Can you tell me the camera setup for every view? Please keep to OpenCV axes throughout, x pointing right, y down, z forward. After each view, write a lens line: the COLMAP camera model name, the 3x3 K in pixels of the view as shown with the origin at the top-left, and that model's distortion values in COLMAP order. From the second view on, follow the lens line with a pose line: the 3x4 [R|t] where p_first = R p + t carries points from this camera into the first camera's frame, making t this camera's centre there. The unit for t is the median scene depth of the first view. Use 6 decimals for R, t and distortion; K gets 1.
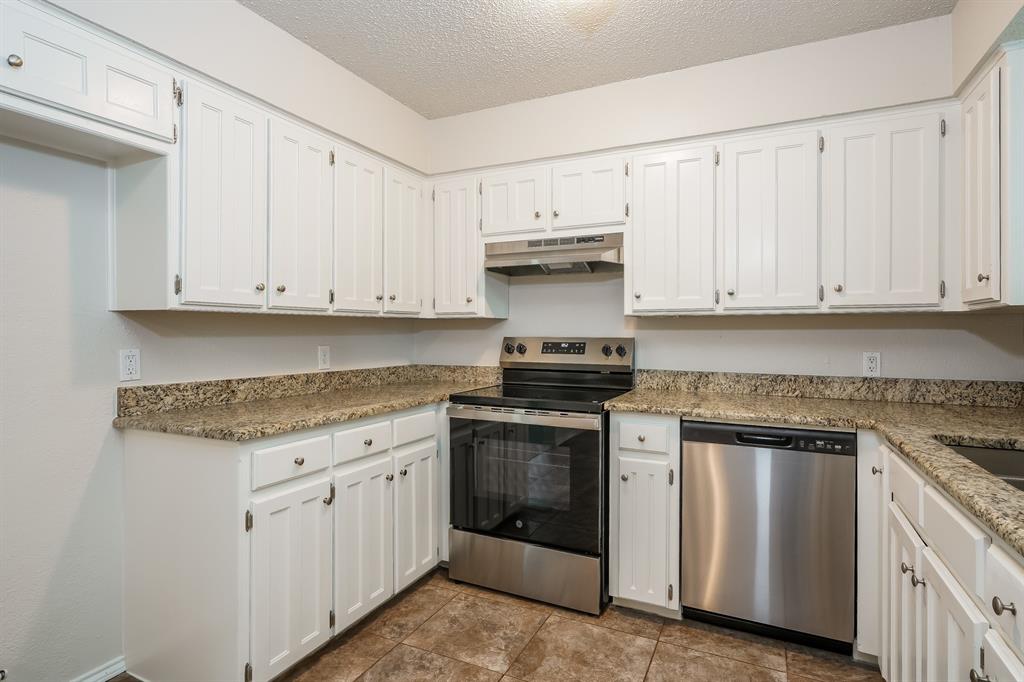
lens RADIAL K [[529.0, 0, 504.3], [0, 529.0, 336.8], [0, 0, 1]] dist [-0.011343, 0.004575]
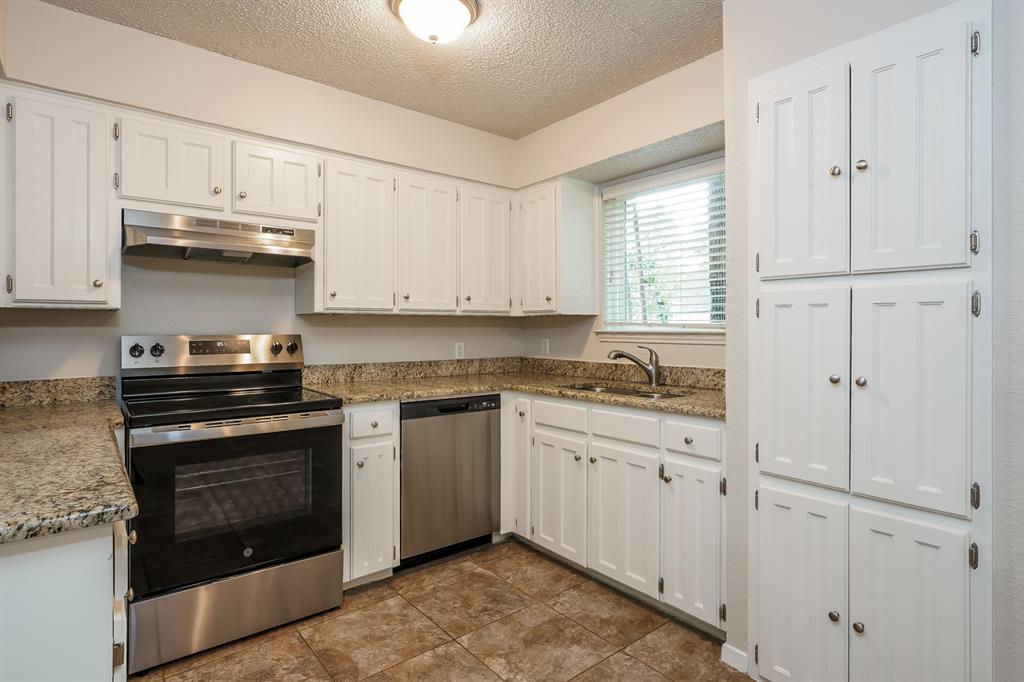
lens RADIAL K [[529.0, 0, 505.6], [0, 529.0, 331.0], [0, 0, 1]] dist [-0.011343, 0.004575]
pose [[0.420694, -0.005269, 0.907188, -0.591319], [0.010168, 0.999948, 0.001093, -0.002361], [-0.907146, 0.008765, 0.420725, 0.265138]]
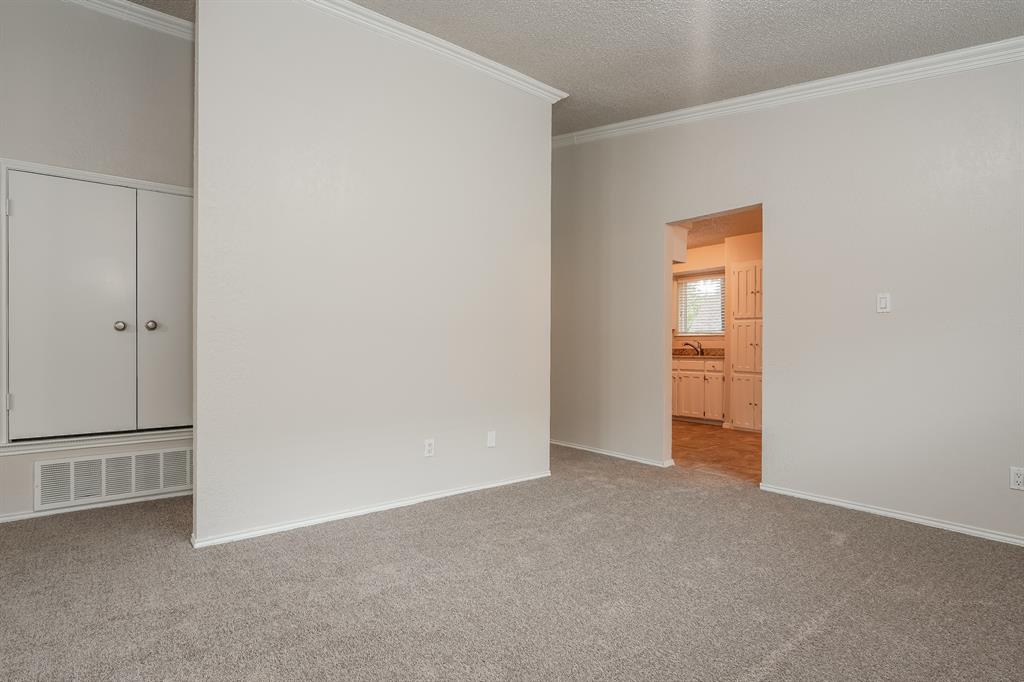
lens RADIAL K [[529.0, 0, 515.3], [0, 529.0, 348.8], [0, 0, 1]] dist [-0.011343, 0.004575]
pose [[0.428307, -0.000768, 0.903633, -2.732428], [0.002862, 0.999996, -0.000507, 0.082786], [-0.903629, 0.002803, 0.428307, 0.102397]]
